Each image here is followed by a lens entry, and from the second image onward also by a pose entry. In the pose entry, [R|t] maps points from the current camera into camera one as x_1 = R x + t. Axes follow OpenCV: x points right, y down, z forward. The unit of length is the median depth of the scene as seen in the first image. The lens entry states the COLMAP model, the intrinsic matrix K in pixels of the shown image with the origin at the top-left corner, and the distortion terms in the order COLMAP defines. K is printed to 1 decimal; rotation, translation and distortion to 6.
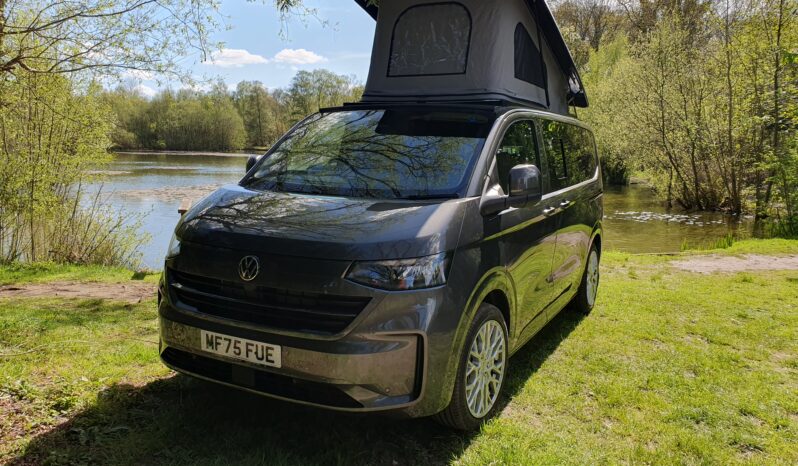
lens RADIAL K [[615.8, 0, 397.2], [0, 615.8, 225.1], [0, 0, 1]] dist [0.015022, 0.002127]
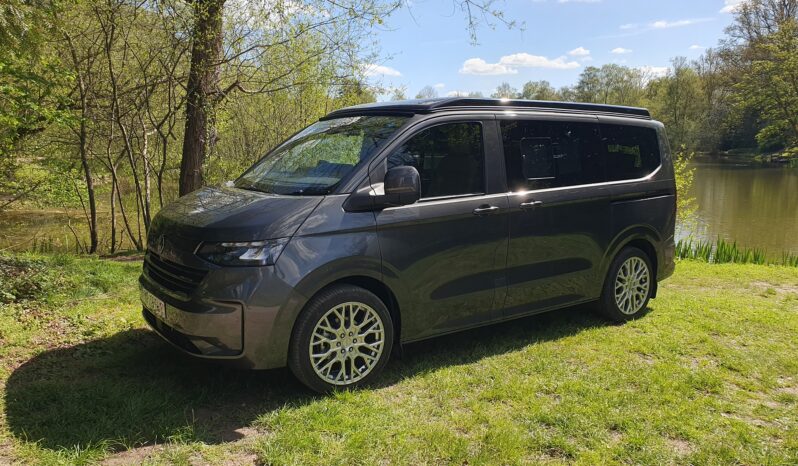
lens RADIAL K [[615.8, 0, 399.0], [0, 615.8, 238.3], [0, 0, 1]] dist [0.015022, 0.002127]
pose [[0.898661, 0.046018, -0.436223, 0.585551], [-0.037176, 0.998894, 0.028790, 0.000224], [0.437066, -0.009655, 0.899378, 0.011067]]
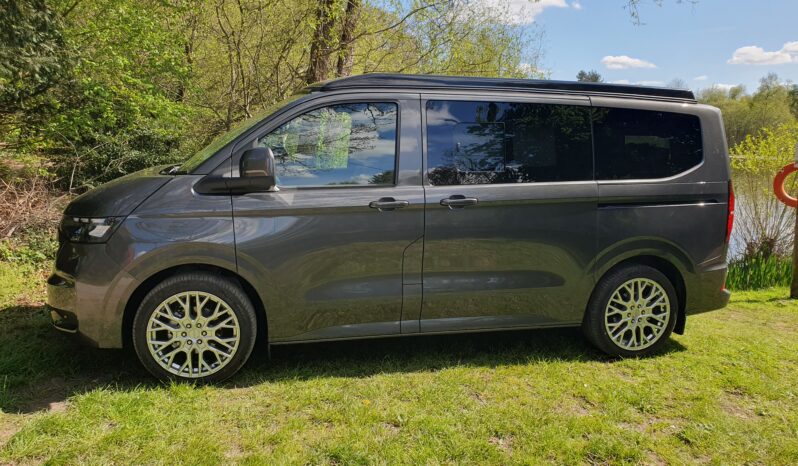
lens RADIAL K [[615.8, 0, 400.4], [0, 615.8, 240.4], [0, 0, 1]] dist [0.015022, 0.002127]
pose [[0.680155, 0.115613, -0.723894, 0.937034], [-0.100009, 0.992887, 0.064607, -0.030889], [0.726214, 0.028453, 0.686879, 0.419728]]
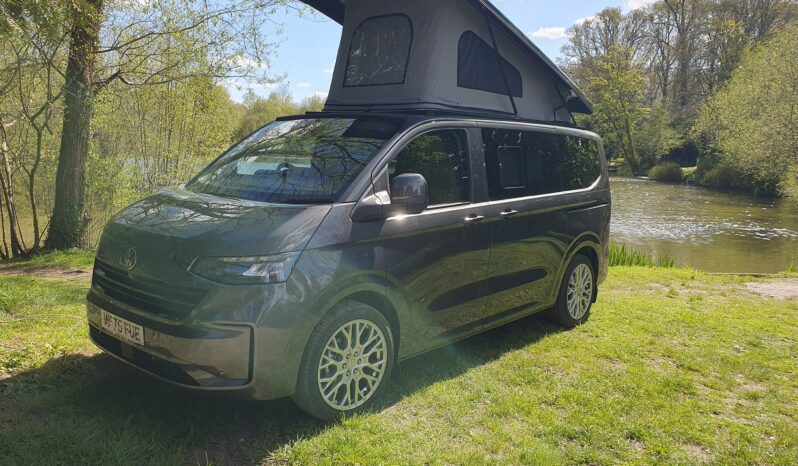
lens RADIAL K [[615.8, 0, 391.0], [0, 615.8, 240.2], [0, 0, 1]] dist [0.015022, 0.002127]
pose [[0.972560, 0.042026, -0.228826, 0.357685], [-0.038429, 0.999058, 0.020155, -0.004170], [0.229458, -0.010808, 0.973259, -0.009699]]
